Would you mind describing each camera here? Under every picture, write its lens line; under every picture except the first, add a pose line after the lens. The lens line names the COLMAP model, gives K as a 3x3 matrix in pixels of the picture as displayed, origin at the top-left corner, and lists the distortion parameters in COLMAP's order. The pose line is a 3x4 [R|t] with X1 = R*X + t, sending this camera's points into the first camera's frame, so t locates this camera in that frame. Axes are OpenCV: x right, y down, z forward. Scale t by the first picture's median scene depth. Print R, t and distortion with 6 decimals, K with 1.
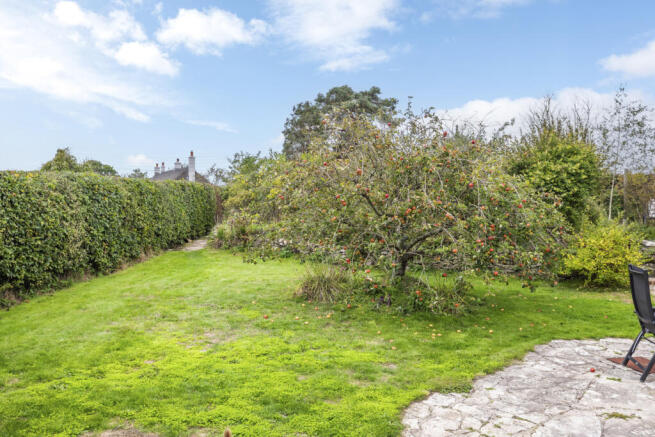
lens RADIAL K [[587.3, 0, 327.4], [0, 587.3, 217.0], [0, 0, 1]] dist [-0.008536, -0.000588]
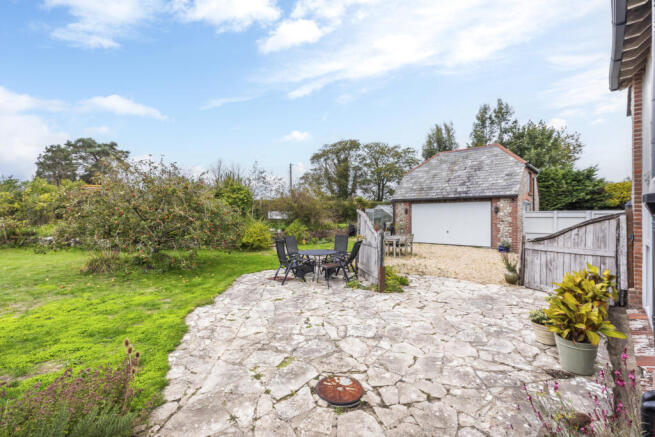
lens RADIAL K [[293.0, 0, 327.0], [0, 293.0, 219.6], [0, 0, 1]] dist [0.000614, -0.000013]
pose [[0.741965, -0.017333, 0.670214, -0.107497], [0.016691, 0.999833, 0.007380, -0.000747], [-0.670230, 0.005711, 0.742131, -0.031468]]
